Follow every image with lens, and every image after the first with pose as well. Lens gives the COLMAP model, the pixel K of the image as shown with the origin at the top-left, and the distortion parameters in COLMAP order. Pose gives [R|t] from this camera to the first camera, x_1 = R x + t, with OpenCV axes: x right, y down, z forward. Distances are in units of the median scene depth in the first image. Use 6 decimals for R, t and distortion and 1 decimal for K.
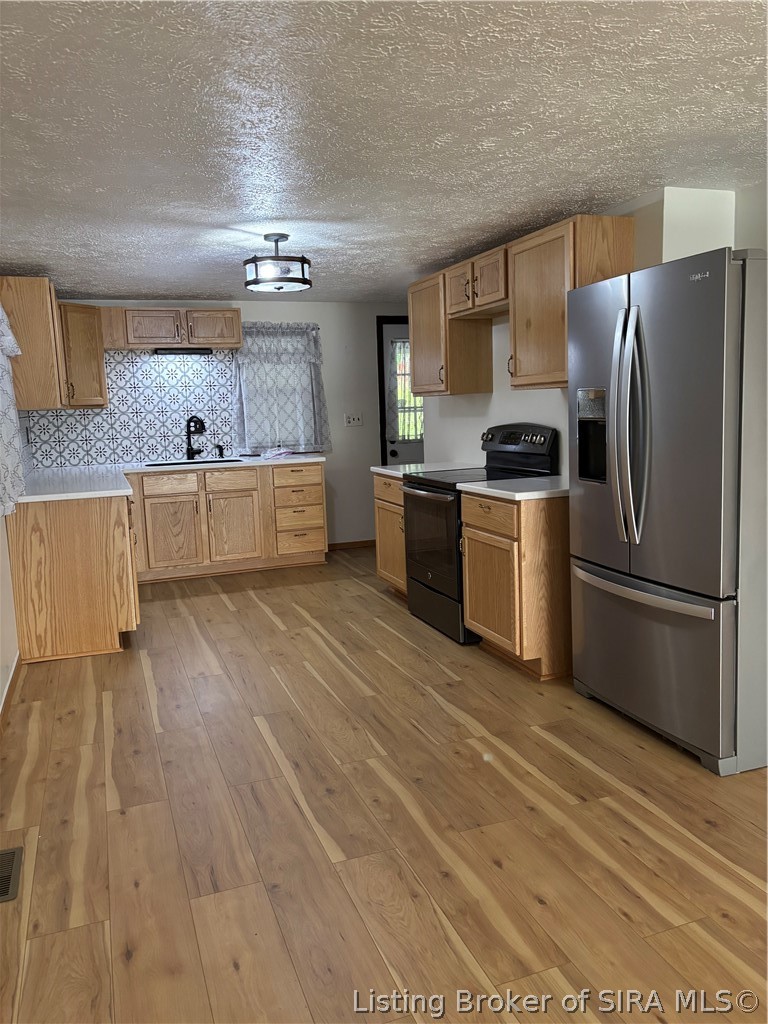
lens RADIAL K [[763.9, 0, 384.3], [0, 763.9, 510.6], [0, 0, 1]] dist [0.035875, -0.007104]
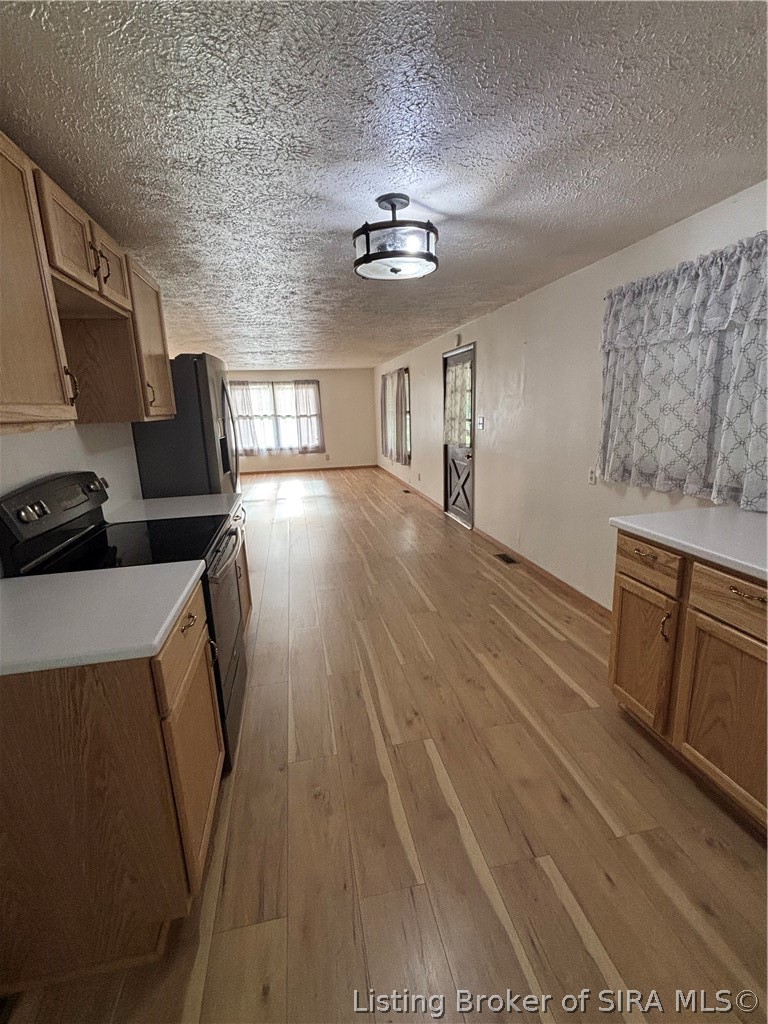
lens RADIAL K [[460.7, 0, 379.3], [0, 460.7, 517.6], [0, 0, 1]] dist [0.001818, -0.001190]
pose [[-0.981636, 0.034521, 0.187615, -0.211812], [0.101513, 0.927208, 0.360528, -0.237538], [-0.161512, 0.372953, -0.913685, 1.612984]]
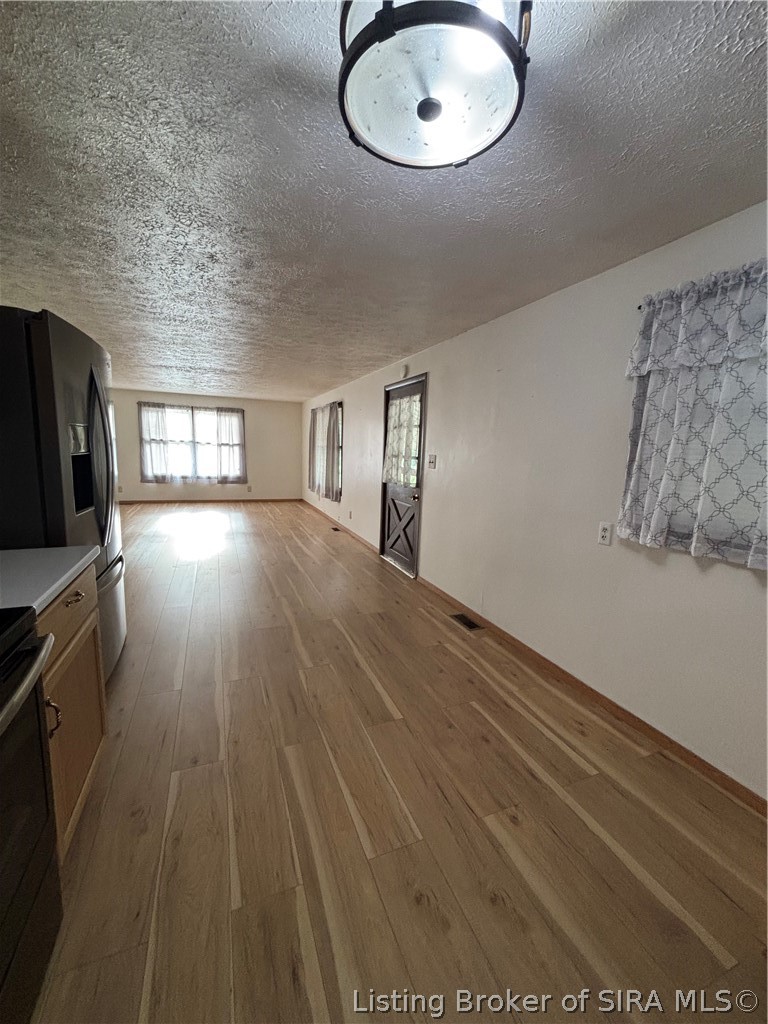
lens RADIAL K [[413.5, 0, 382.6], [0, 413.5, 509.9], [0, 0, 1]] dist [0.010041, -0.000085]
pose [[-0.999768, 0.009912, -0.019131, -0.117367], [0.003960, 0.957301, 0.289065, -0.174179], [0.021179, 0.288922, -0.957118, 1.321515]]
